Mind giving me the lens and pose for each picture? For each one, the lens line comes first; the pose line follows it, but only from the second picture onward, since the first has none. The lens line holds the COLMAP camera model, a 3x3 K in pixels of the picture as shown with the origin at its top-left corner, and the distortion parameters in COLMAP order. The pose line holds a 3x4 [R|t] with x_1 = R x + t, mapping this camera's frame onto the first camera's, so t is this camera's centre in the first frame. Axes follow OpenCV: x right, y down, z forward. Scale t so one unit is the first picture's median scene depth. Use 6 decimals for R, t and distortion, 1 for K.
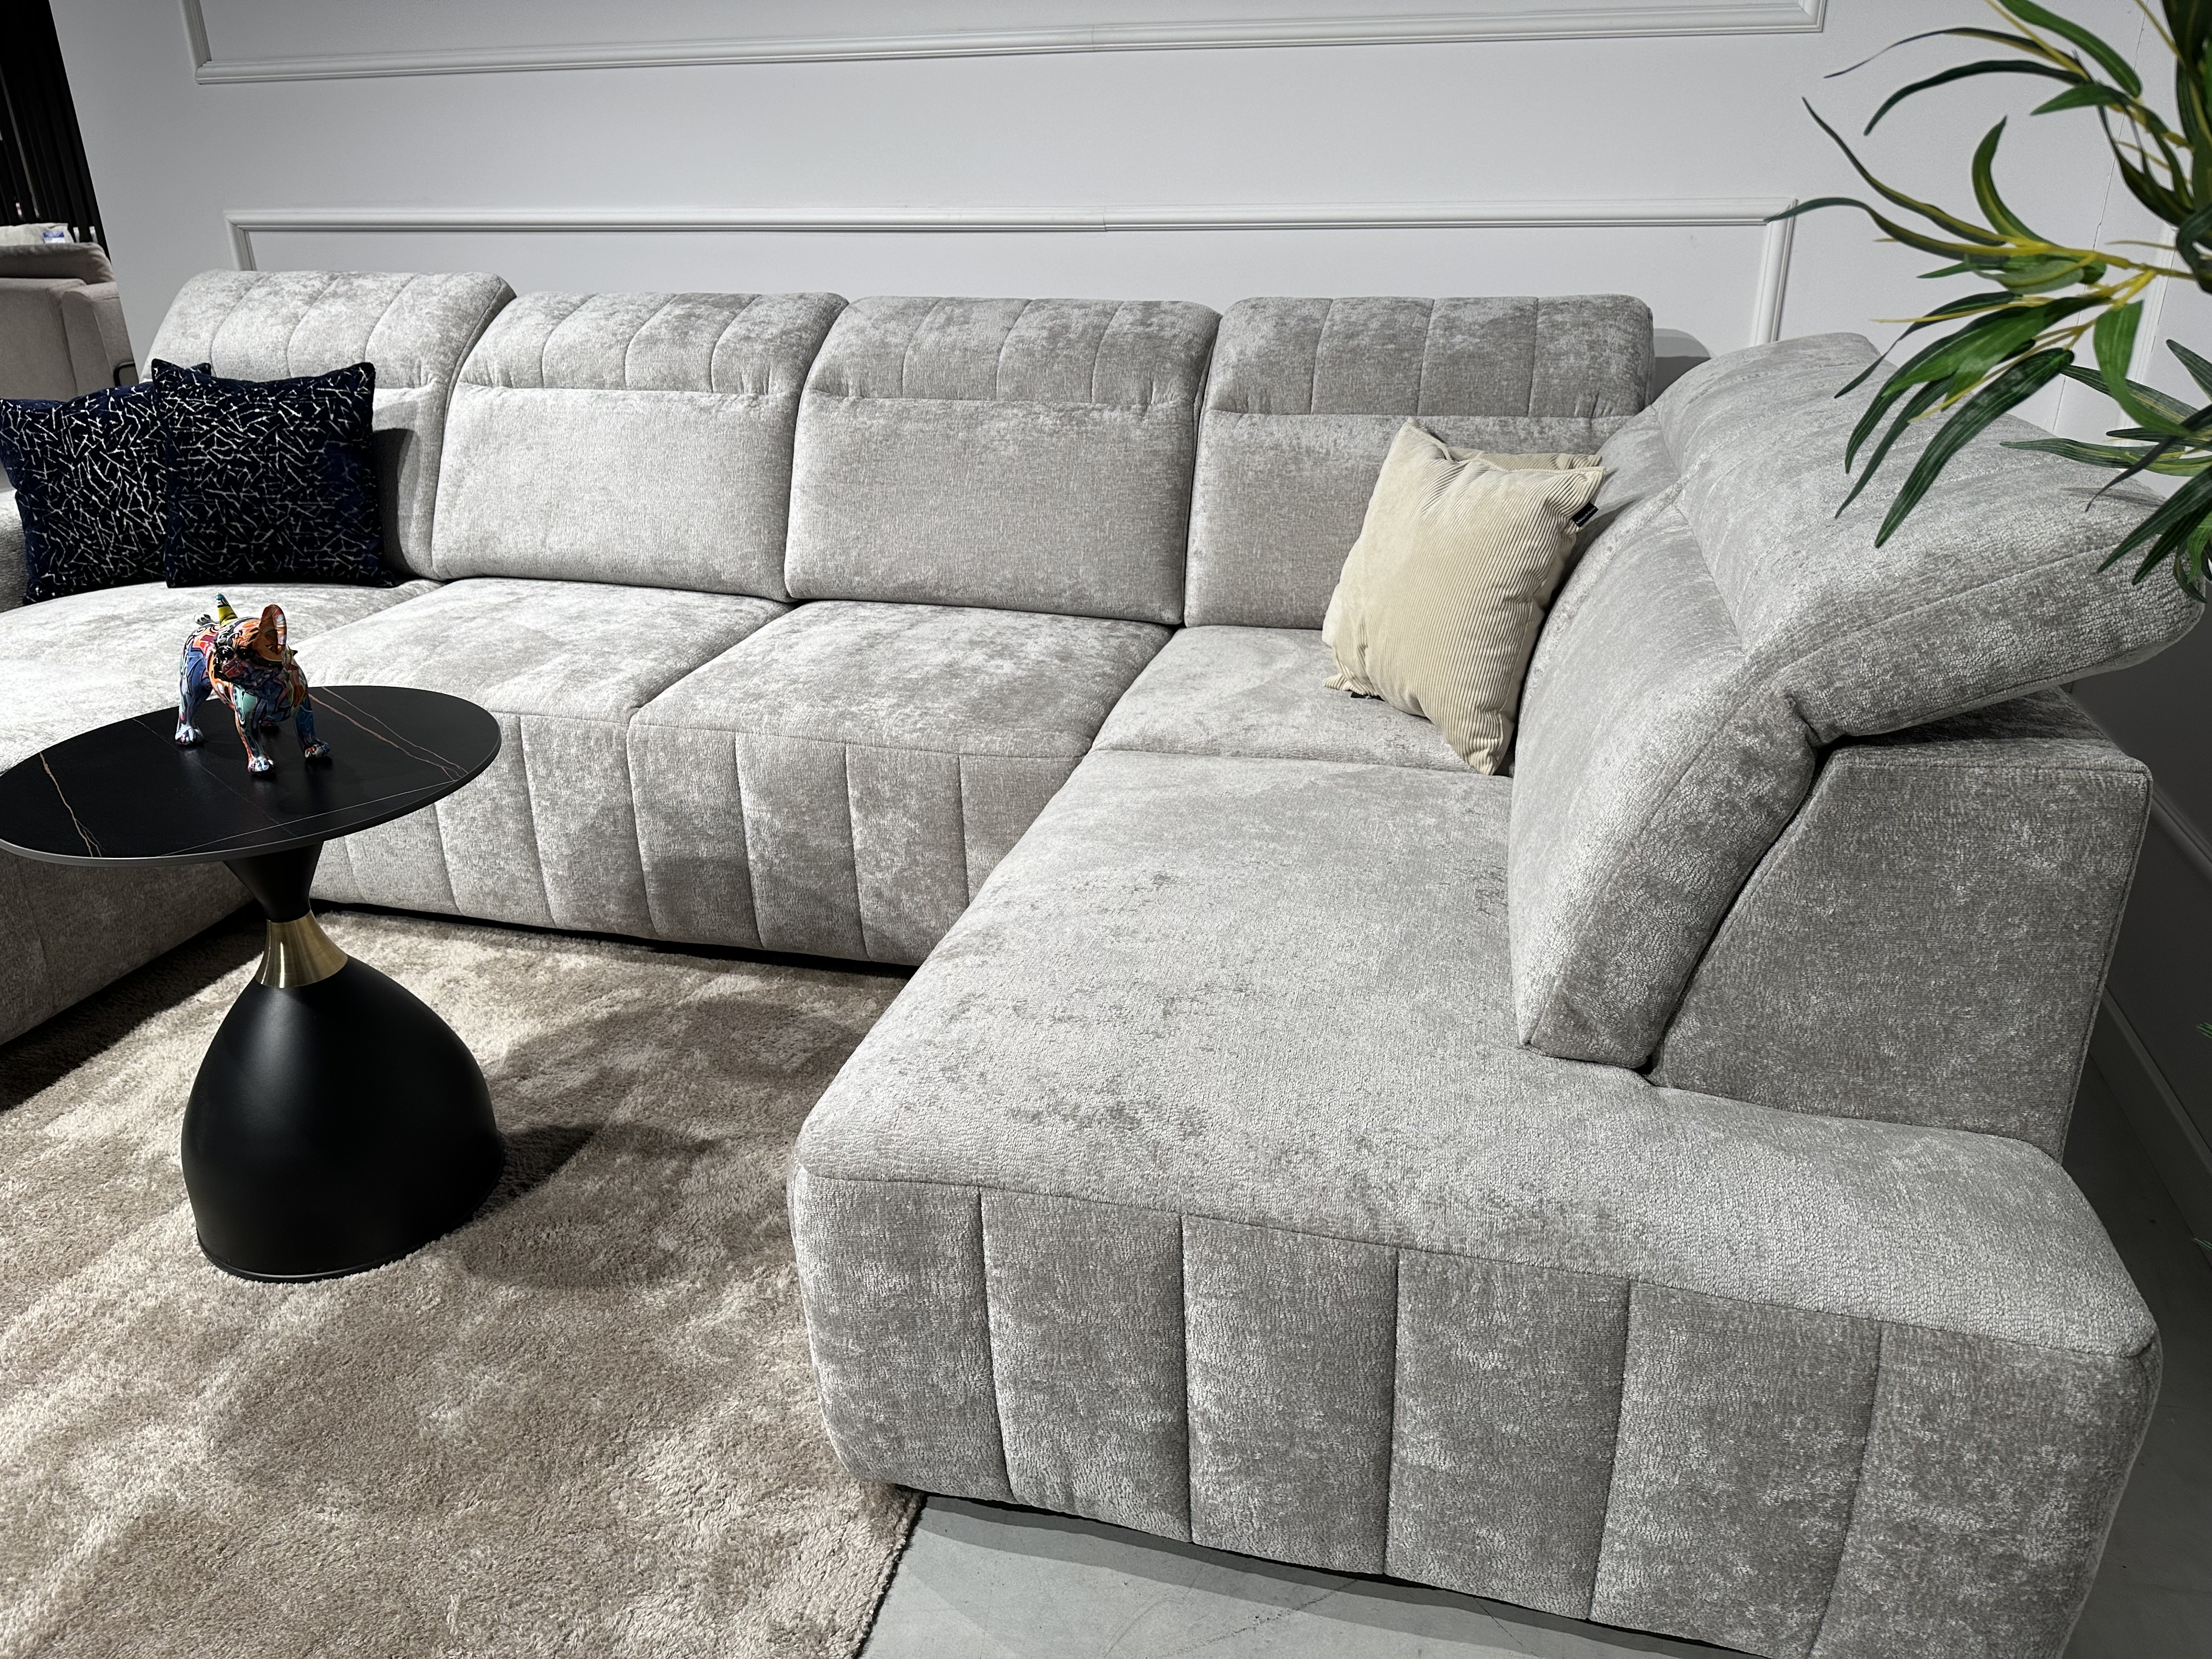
lens RADIAL K [[1552.4, 0, 1104.8], [0, 1552.4, 837.5], [0, 0, 1]] dist [0.091424, -0.133009]
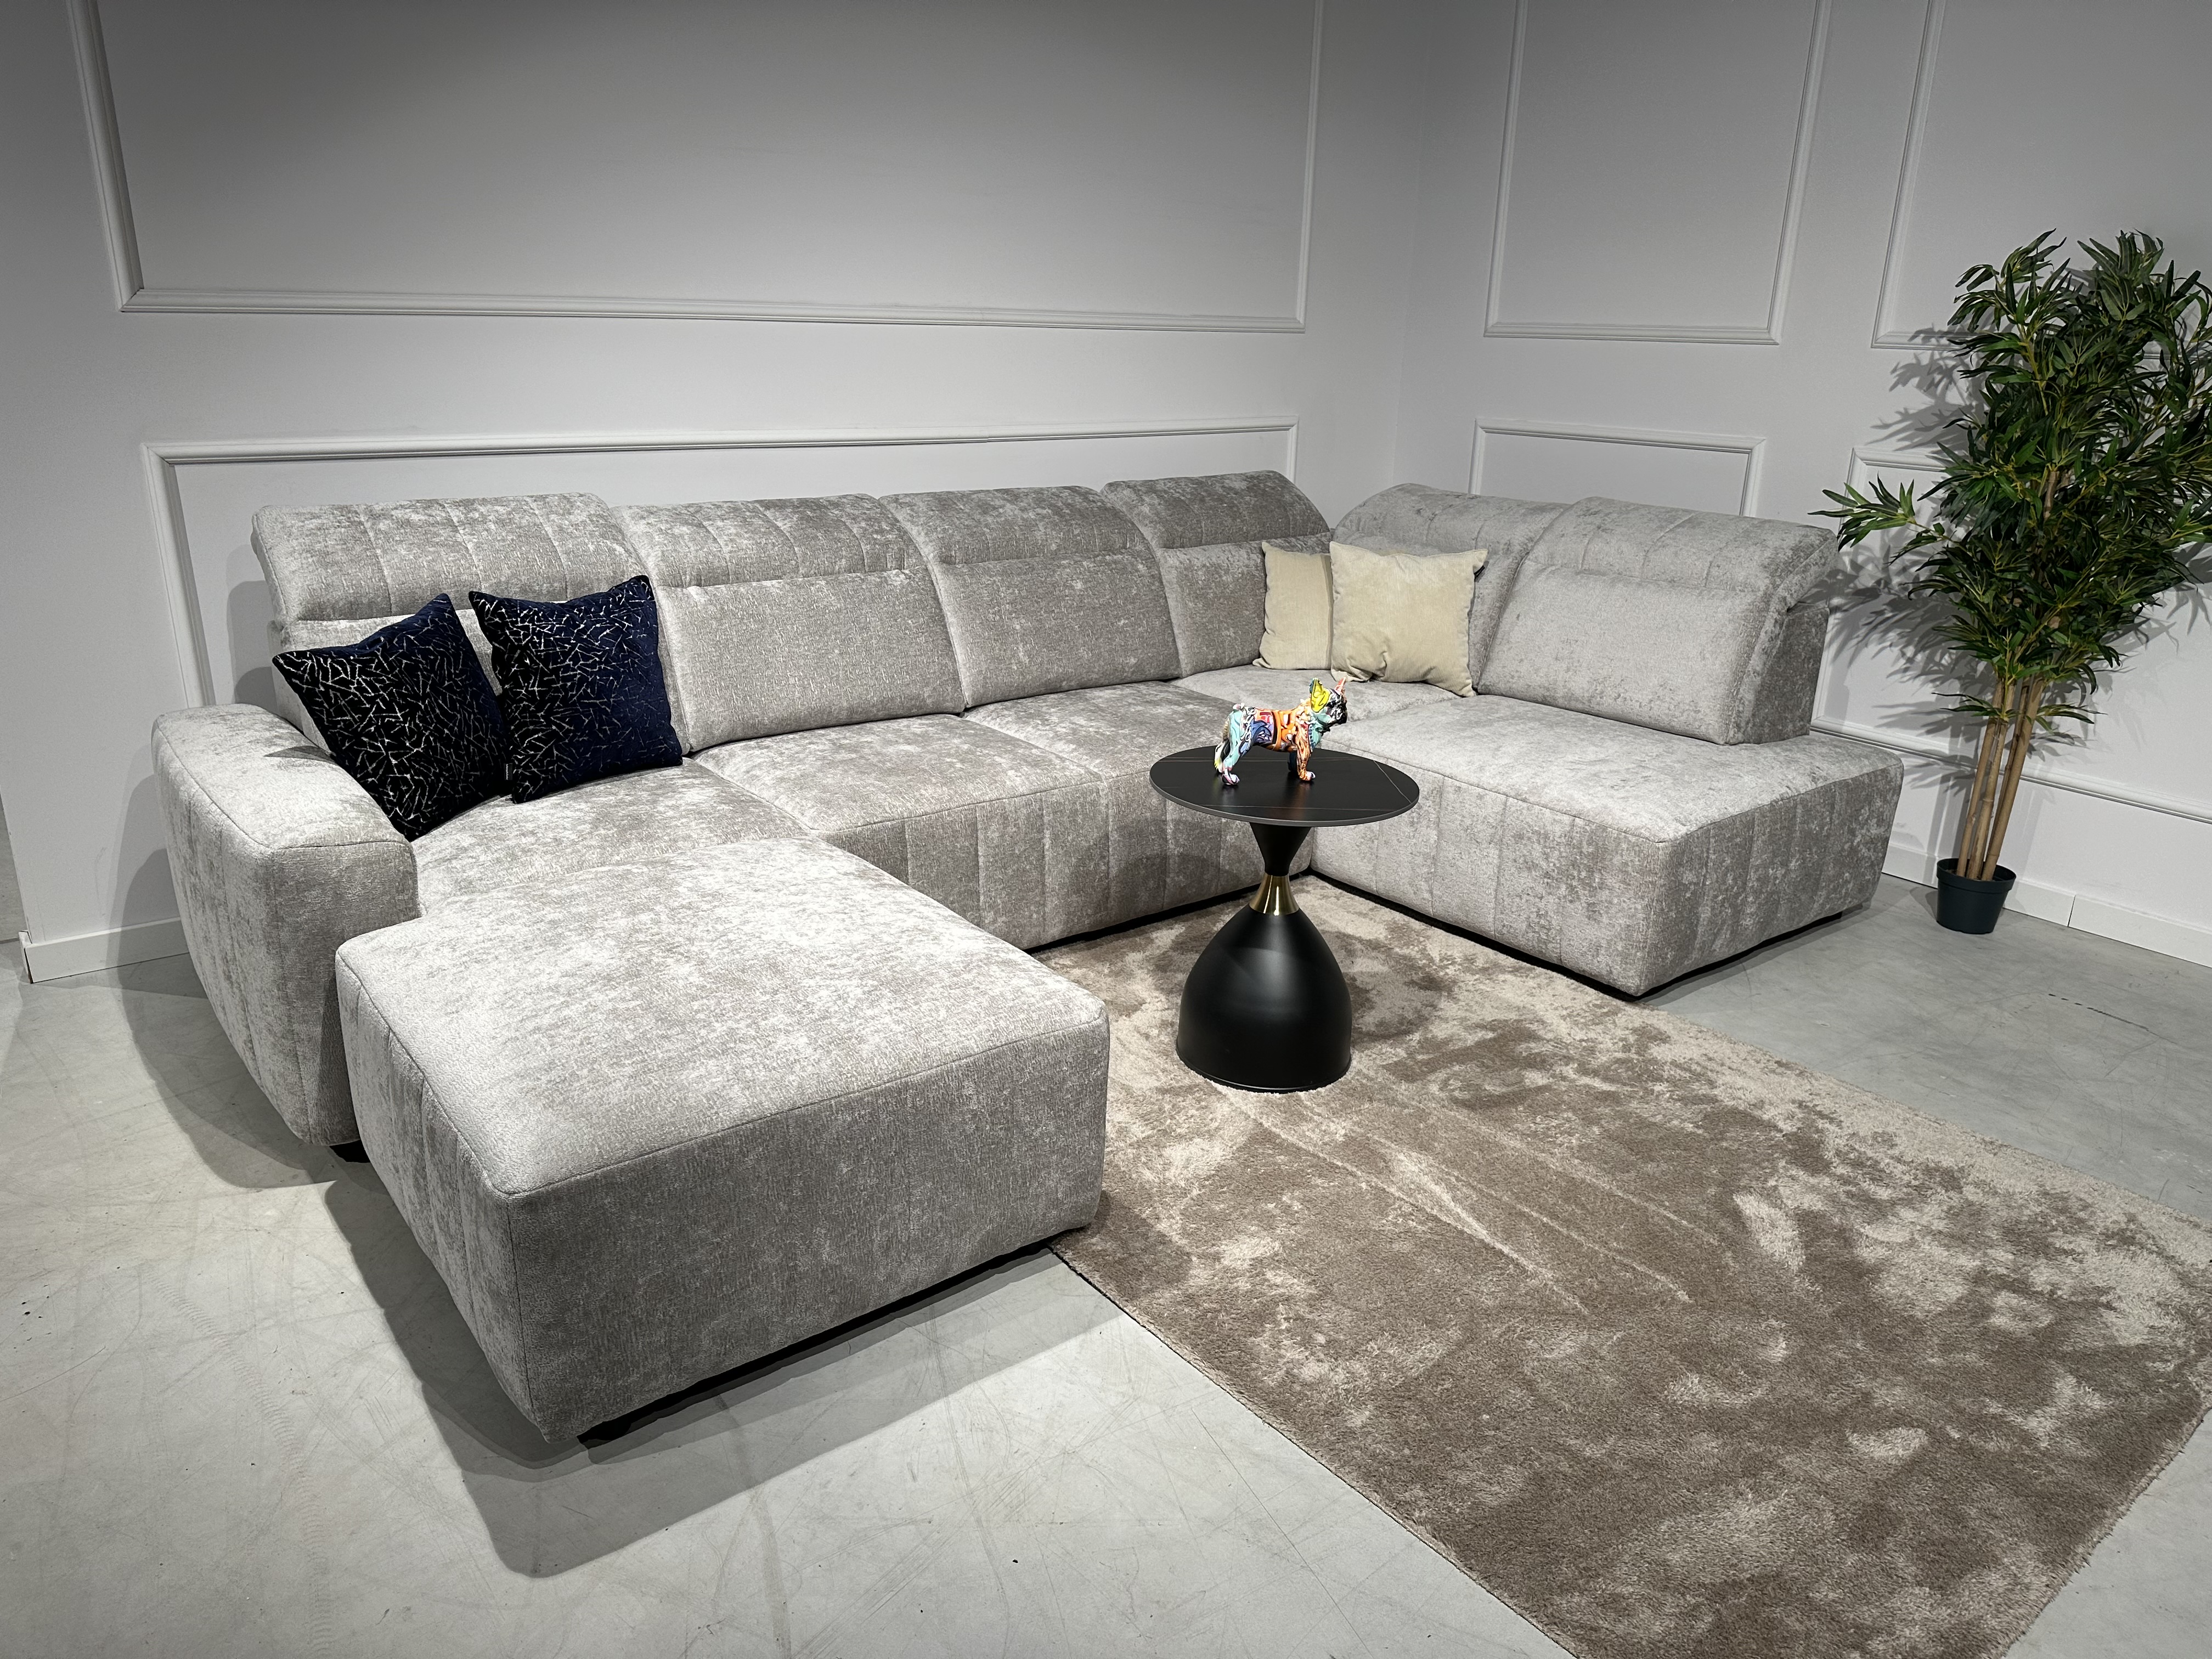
lens RADIAL K [[1539.2, 0, 1135.8], [0, 1539.2, 834.4], [0, 0, 1]] dist [0.081105, -0.129854]
pose [[0.590753, -0.228144, 0.773926, -1.399143], [0.287807, 0.955677, 0.062033, -0.102037], [-0.753776, 0.186095, 0.630230, 0.049775]]
